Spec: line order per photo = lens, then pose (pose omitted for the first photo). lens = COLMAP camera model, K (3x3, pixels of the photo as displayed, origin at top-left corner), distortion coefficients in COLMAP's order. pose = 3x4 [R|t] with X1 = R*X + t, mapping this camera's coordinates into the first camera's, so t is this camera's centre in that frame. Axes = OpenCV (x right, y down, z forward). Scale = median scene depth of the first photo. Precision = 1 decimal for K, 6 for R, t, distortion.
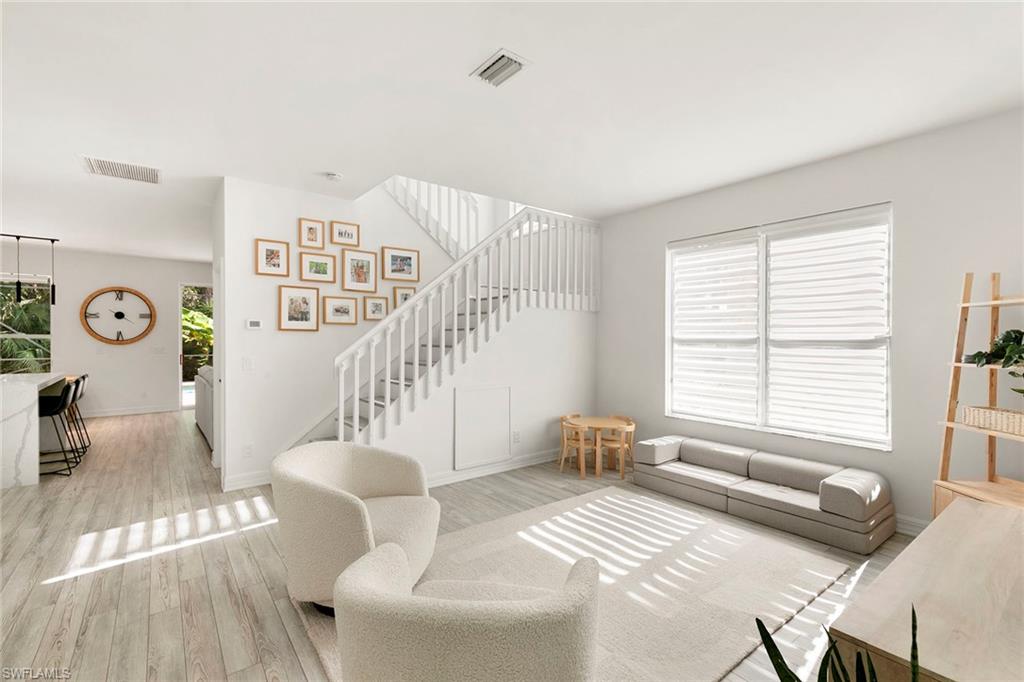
lens RADIAL K [[457.3, 0, 512.0], [0, 457.3, 341.0], [0, 0, 1]] dist [0.004361, 0.000642]
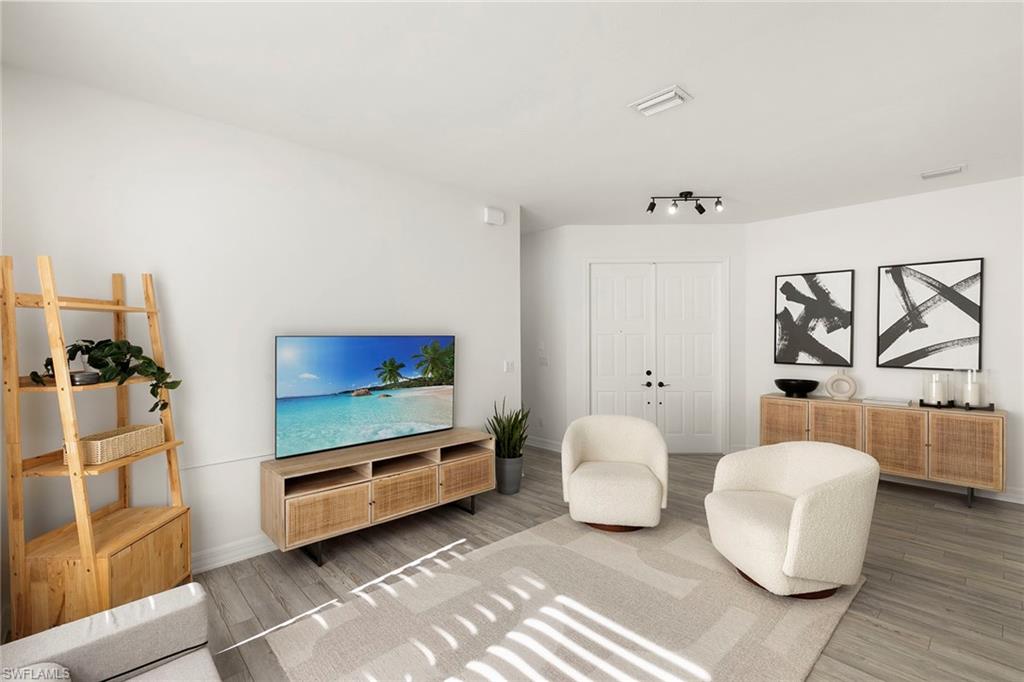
lens RADIAL K [[457.3, 0, 512.0], [0, 457.3, 341.0], [0, 0, 1]] dist [0.004361, 0.000642]
pose [[-0.996099, 0.003911, -0.088151, 0.253958], [0.002193, 0.999806, 0.019574, -0.024815], [0.088210, 0.019305, -0.995915, 1.238671]]
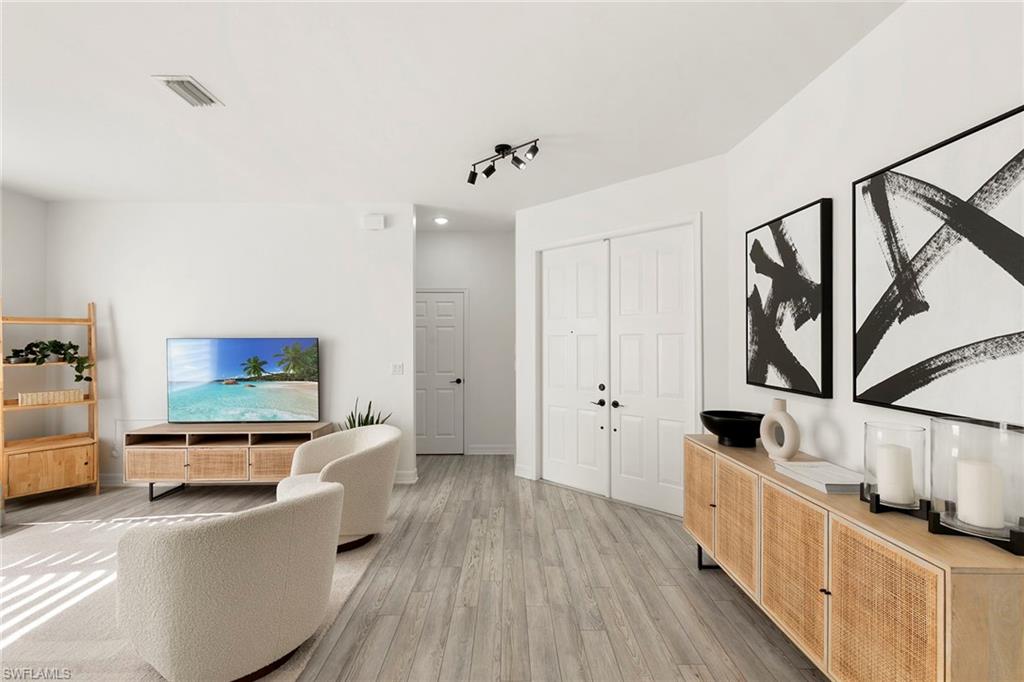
lens RADIAL K [[457.3, 0, 512.0], [0, 457.3, 341.0], [0, 0, 1]] dist [0.004361, 0.000642]
pose [[-0.799302, 0.004313, 0.600914, -0.747046], [0.007707, 0.999966, 0.003074, -0.009120], [-0.600880, 0.007088, -0.799308, 0.838036]]
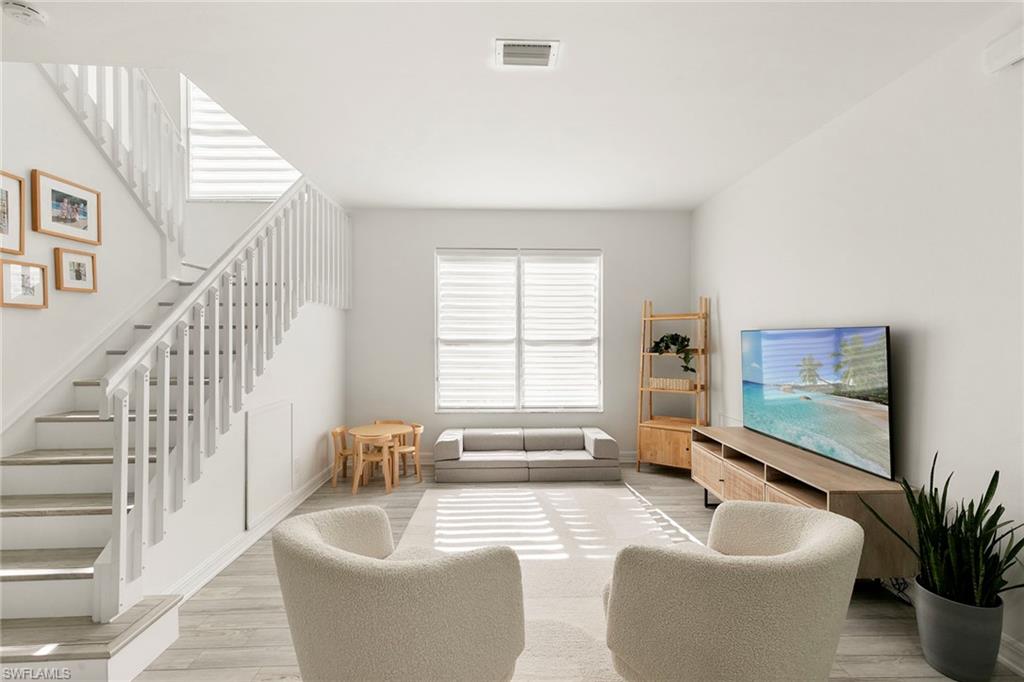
lens RADIAL K [[457.3, 0, 512.0], [0, 457.3, 341.0], [0, 0, 1]] dist [0.004361, 0.000642]
pose [[0.583275, -0.007472, 0.812241, -0.487177], [0.008763, 0.999957, 0.002906, -0.003243], [-0.812228, 0.005422, 0.583315, 0.287130]]
